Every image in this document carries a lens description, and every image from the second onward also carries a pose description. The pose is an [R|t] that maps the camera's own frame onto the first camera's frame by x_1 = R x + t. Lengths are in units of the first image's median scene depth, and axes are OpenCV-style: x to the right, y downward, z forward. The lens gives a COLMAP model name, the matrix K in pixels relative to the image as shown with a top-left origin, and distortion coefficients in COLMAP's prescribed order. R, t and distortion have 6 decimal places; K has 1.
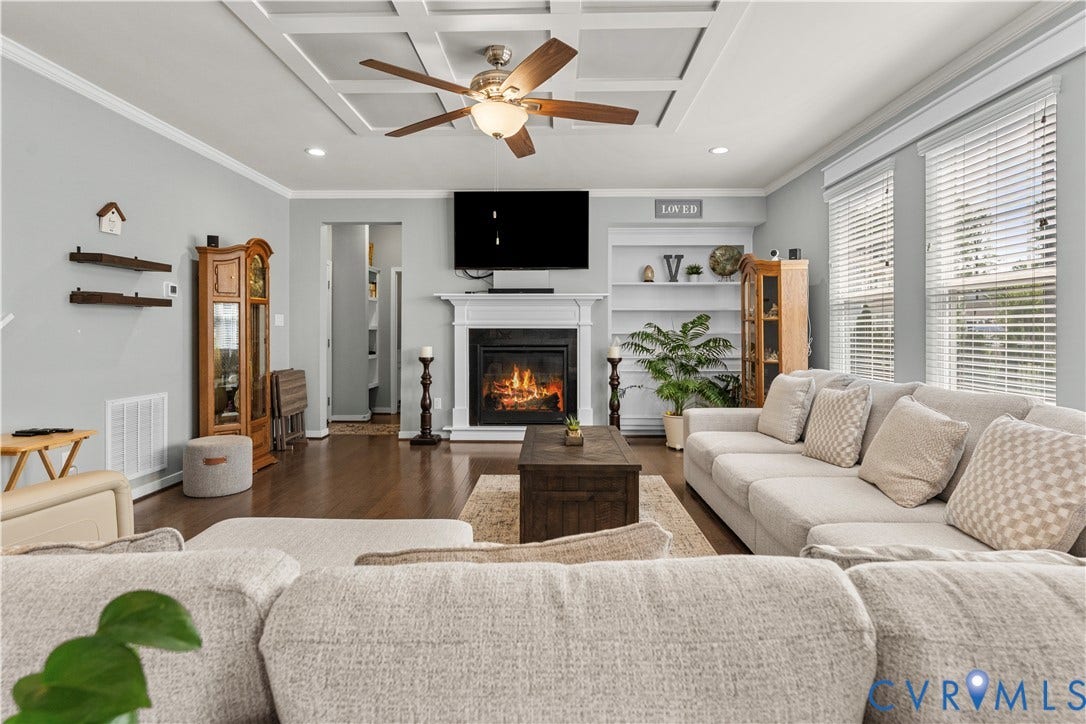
lens RADIAL K [[553.2, 0, 544.7], [0, 553.2, 329.6], [0, 0, 1]] dist [-0.001083, -0.000095]
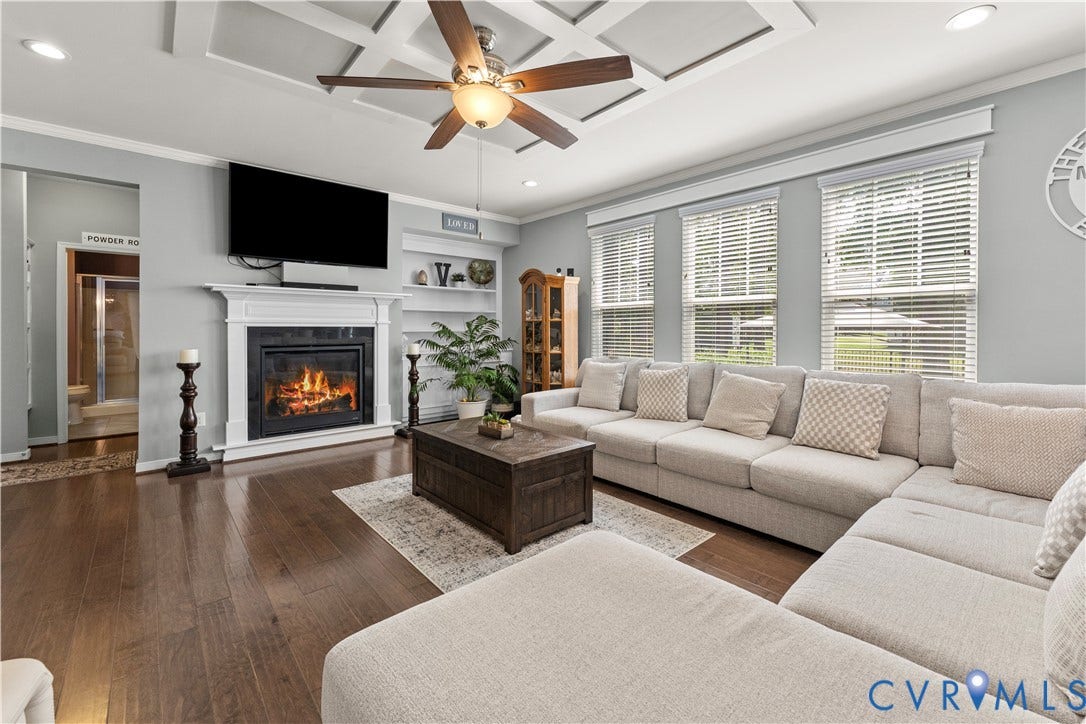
lens RADIAL K [[450.7, 0, 545.3], [0, 450.7, 331.2], [0, 0, 1]] dist [0.001017, 0.000212]
pose [[0.741133, -0.004424, 0.671344, -0.265857], [-0.001008, 0.999970, 0.007703, -0.000769], [-0.671357, -0.006386, 0.741106, 0.177065]]
